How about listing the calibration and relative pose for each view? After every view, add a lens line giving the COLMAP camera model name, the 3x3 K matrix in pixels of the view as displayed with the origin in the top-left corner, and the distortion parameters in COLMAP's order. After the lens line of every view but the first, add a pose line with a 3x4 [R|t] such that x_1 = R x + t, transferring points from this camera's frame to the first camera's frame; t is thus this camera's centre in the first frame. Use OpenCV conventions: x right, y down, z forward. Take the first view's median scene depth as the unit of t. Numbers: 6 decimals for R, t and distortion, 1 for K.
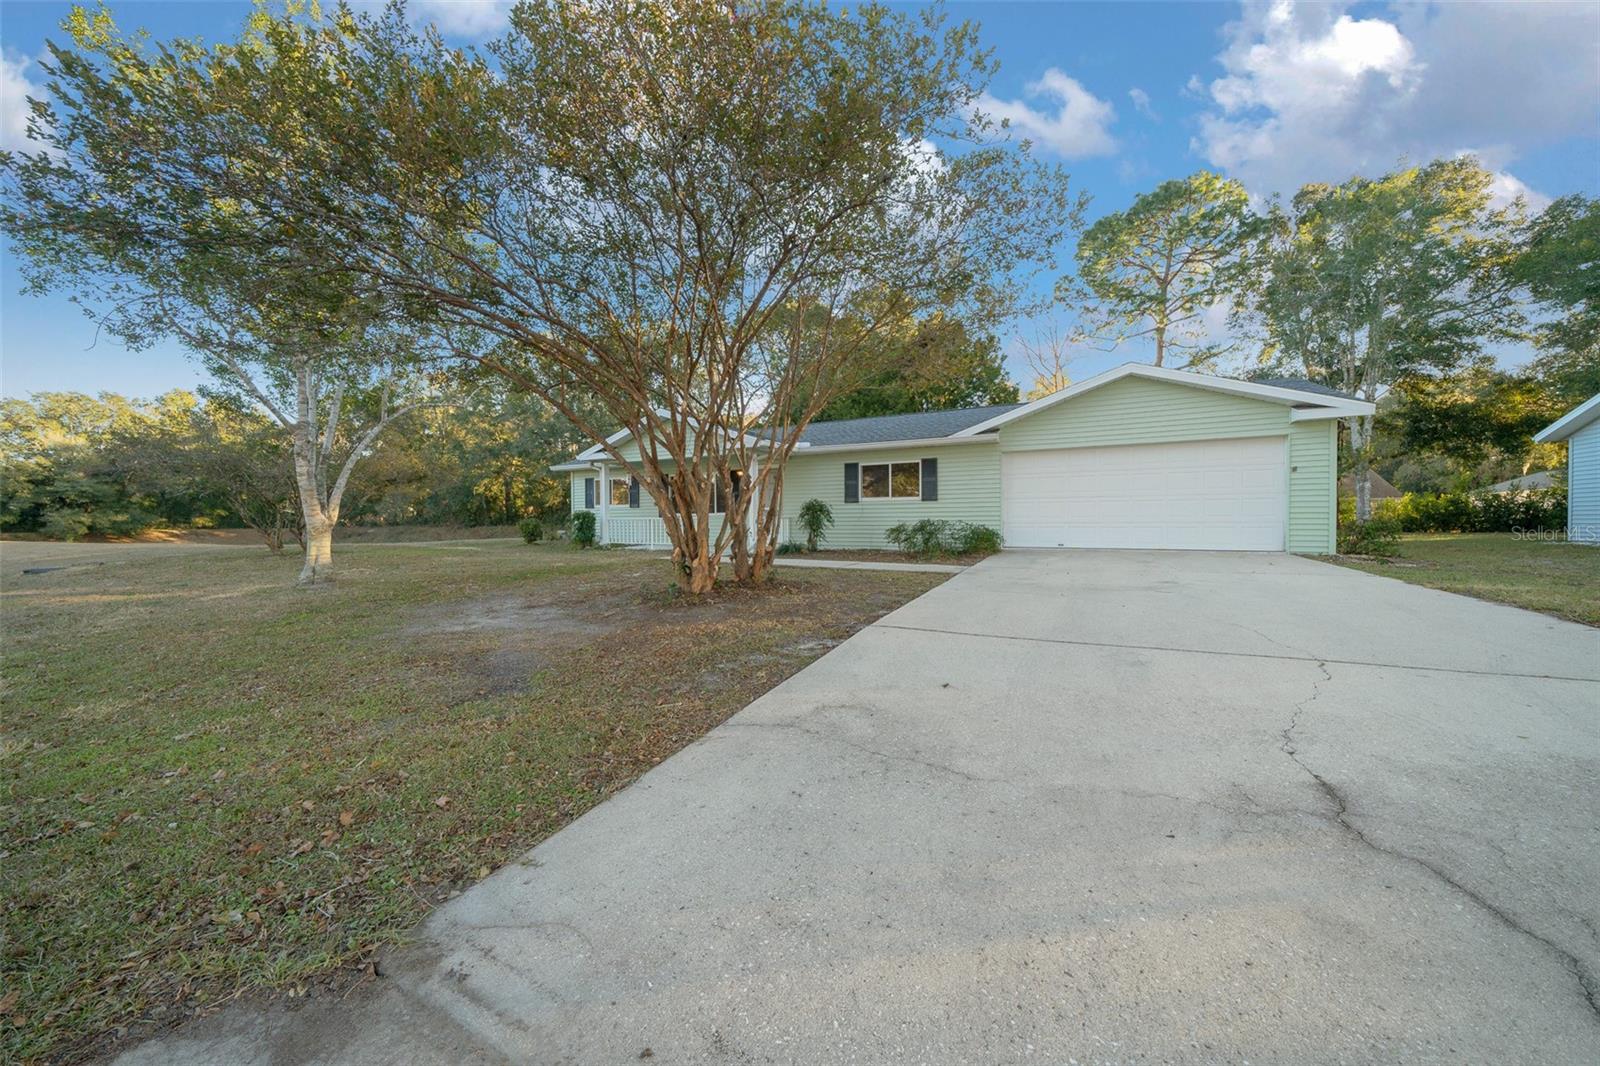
lens RADIAL K [[557.4, 0, 803.3], [0, 557.4, 523.3], [0, 0, 1]] dist [-0.002761, -0.000254]
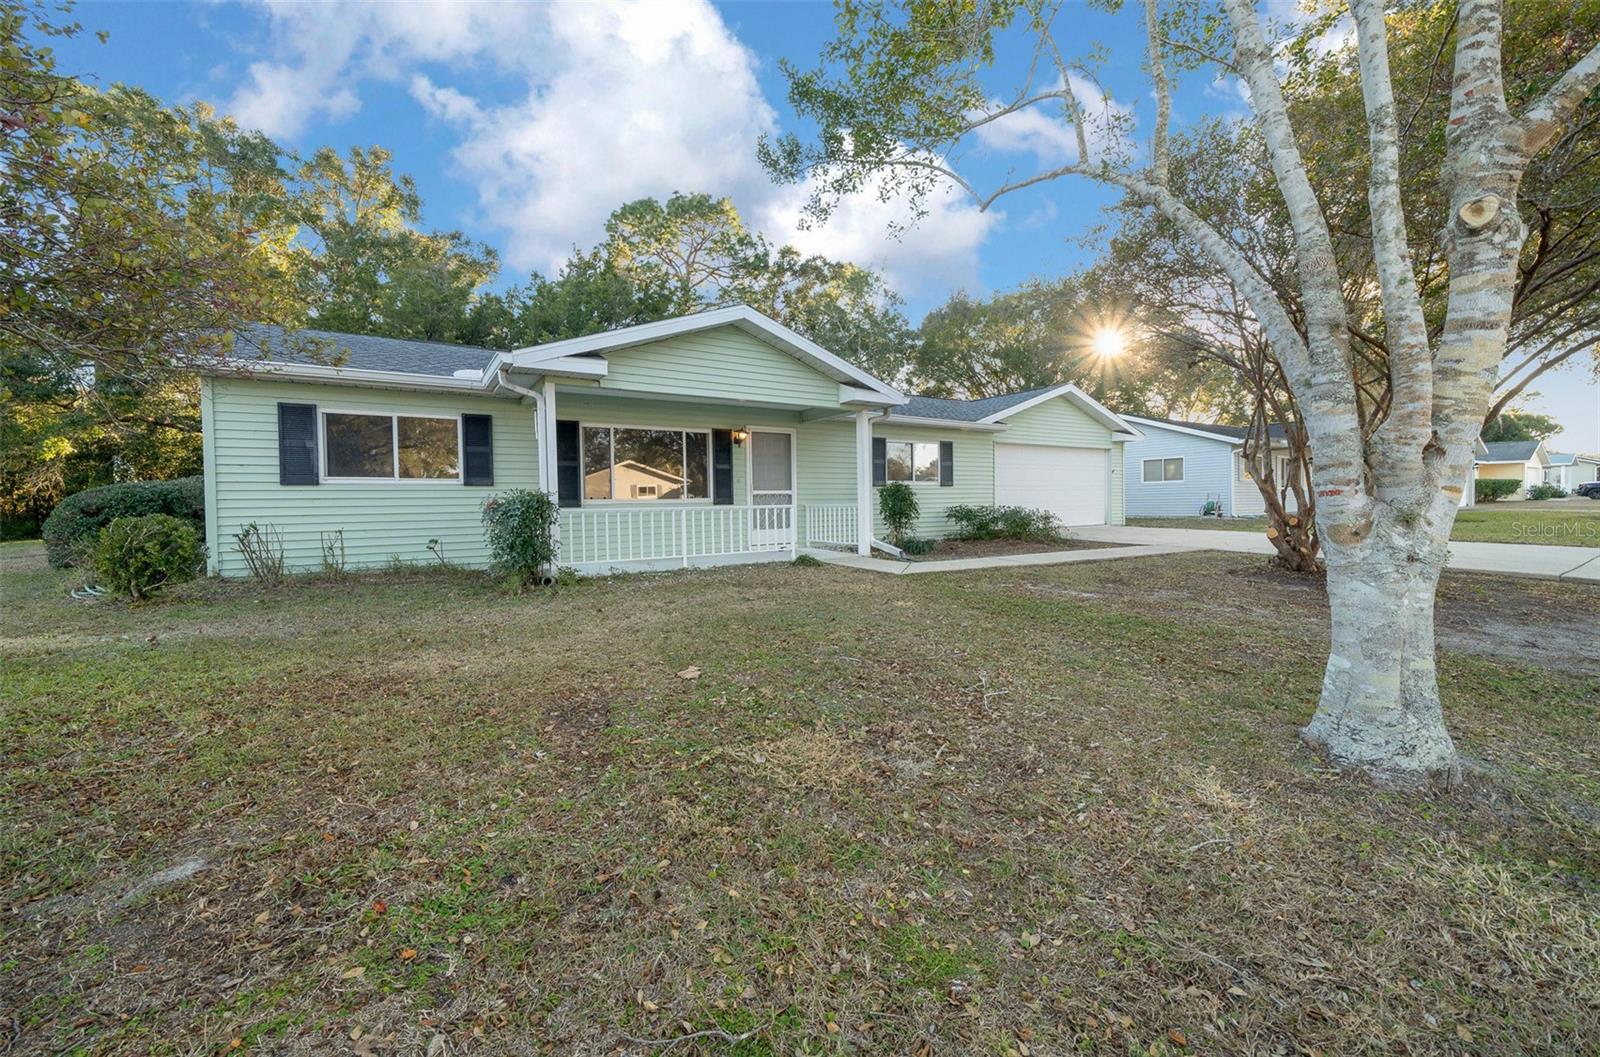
lens RADIAL K [[605.6, 0, 800.0], [0, 605.6, 528.5], [0, 0, 1]] dist [-0.001973, -0.000059]
pose [[0.500129, -0.038493, 0.865095, -0.623652], [0.017501, 0.999257, 0.034344, -0.006606], [-0.865774, -0.002036, 0.500431, 0.550692]]
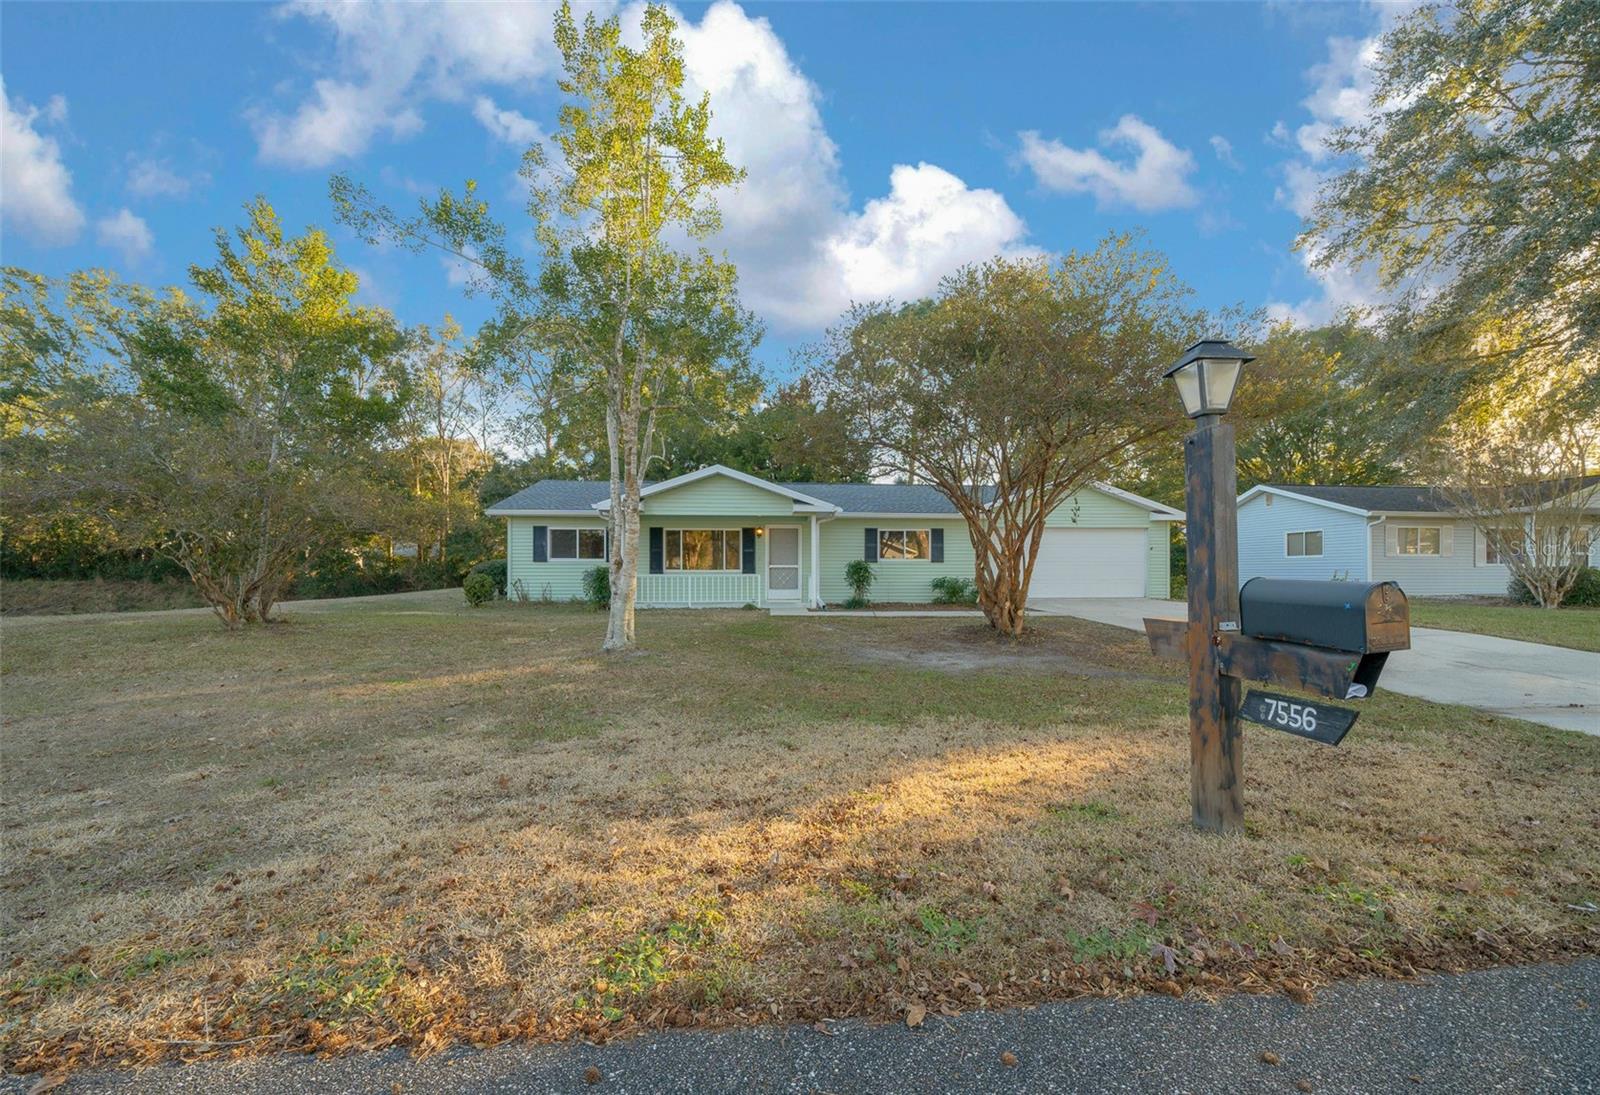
lens RADIAL K [[610.7, 0, 822.1], [0, 610.7, 574.9], [0, 0, 1]] dist [-0.000844, -0.000027]
pose [[0.842143, 0.002827, 0.539247, -0.571740], [-0.002388, 0.999996, -0.001513, -0.008010], [-0.539249, -0.000014, 0.842146, -0.009012]]
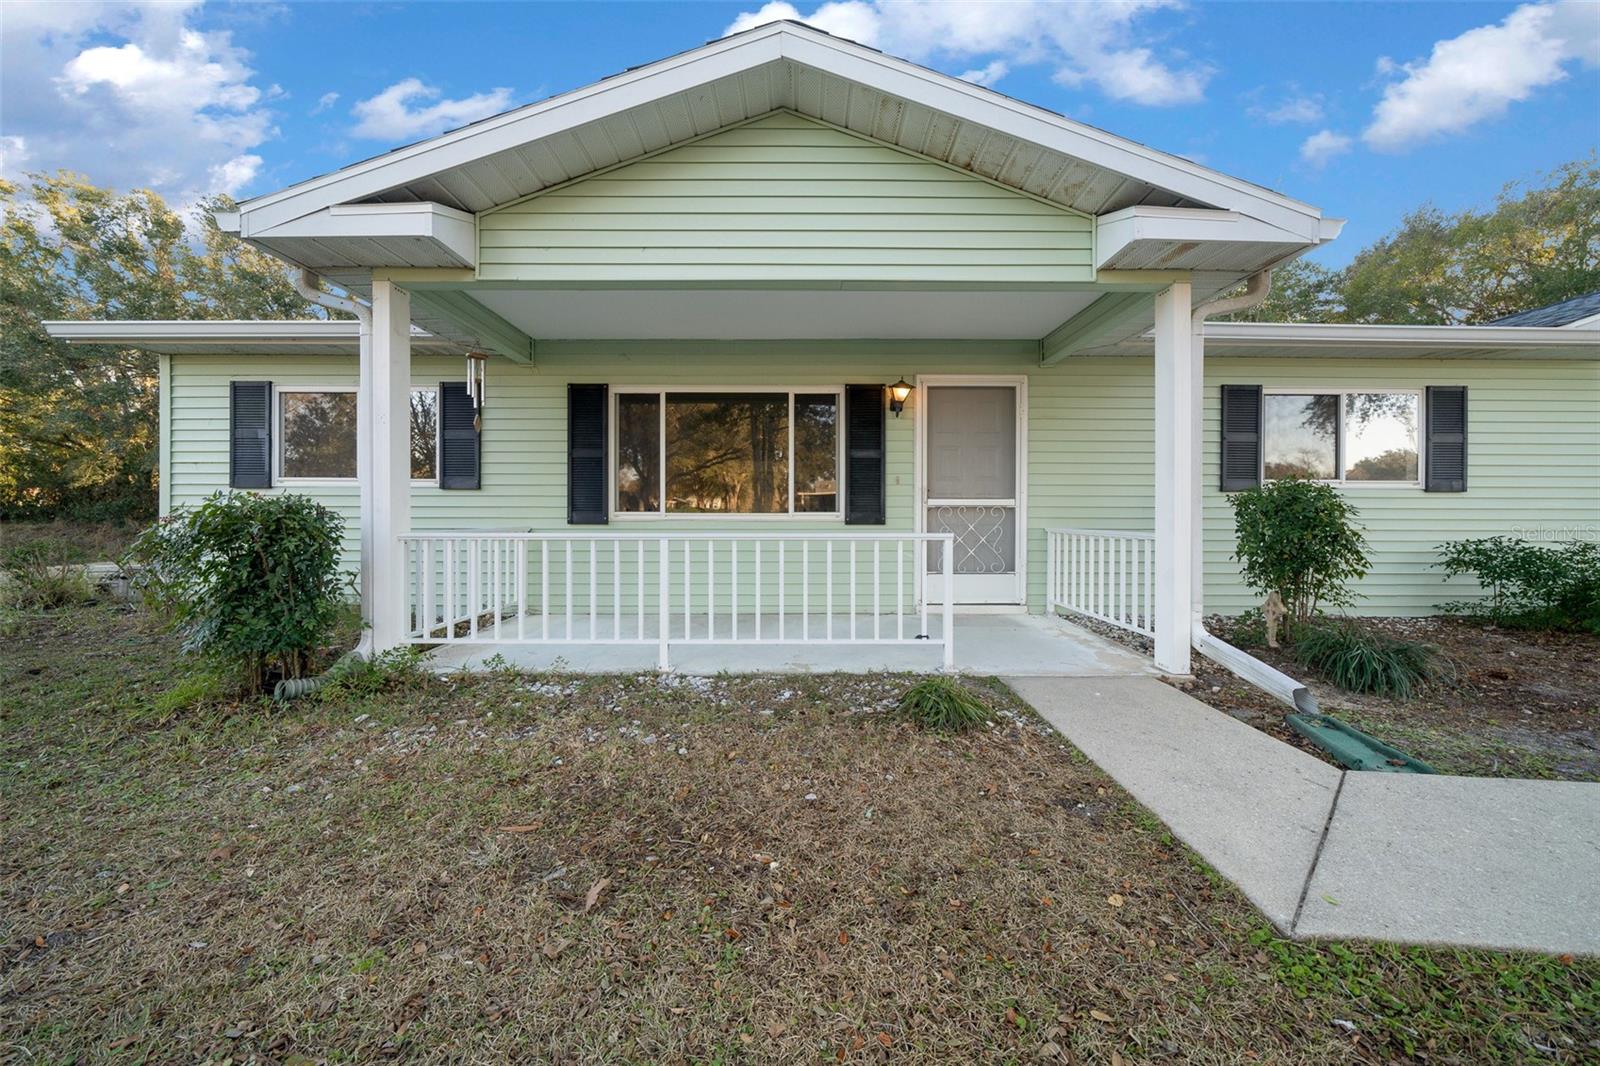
lens RADIAL K [[557.4, 0, 803.3], [0, 557.4, 523.3], [0, 0, 1]] dist [-0.002761, -0.000254]
pose [[0.885625, 0.000596, 0.464401, -0.289843], [-0.005603, 0.999940, 0.009401, -0.014954], [-0.464368, -0.010928, 0.885575, 0.676777]]
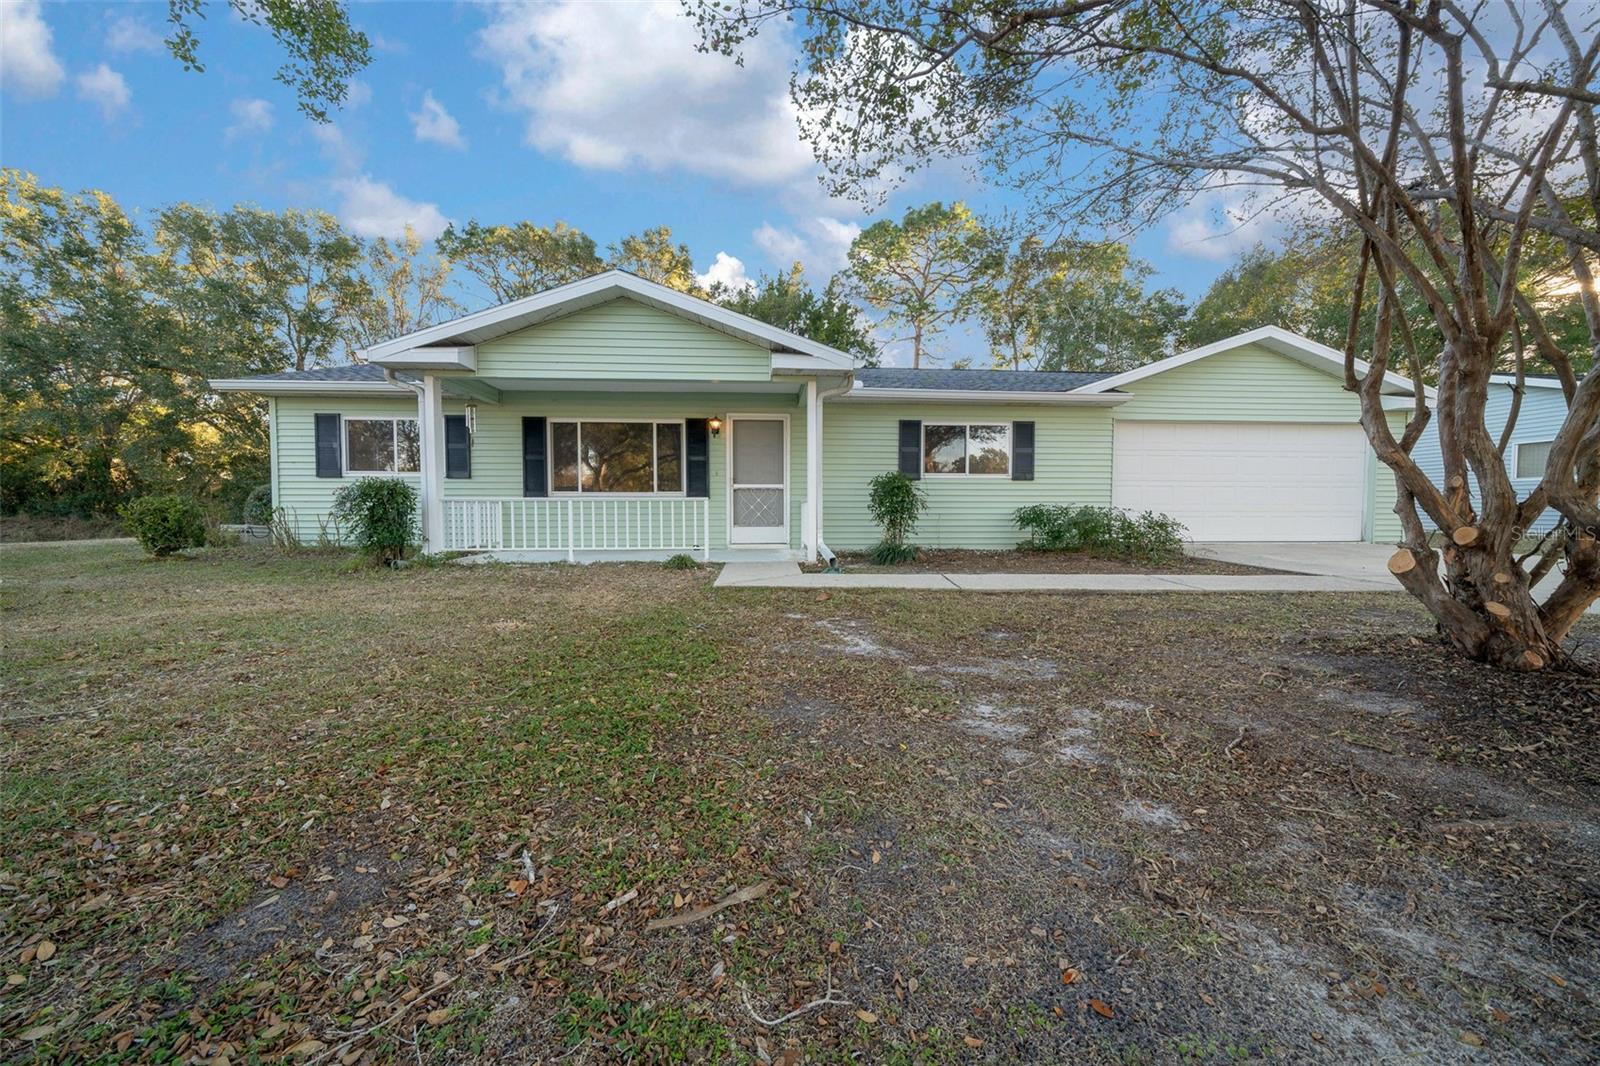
lens RADIAL K [[551.4, 0, 800.0], [0, 551.4, 533.0], [0, 0, 1]] dist [-0.001678, 0.000212]
pose [[0.854850, -0.014859, 0.518662, -0.310063], [-0.002595, 0.999455, 0.032911, 0.004122], [-0.518868, -0.029480, 0.854346, 0.421080]]
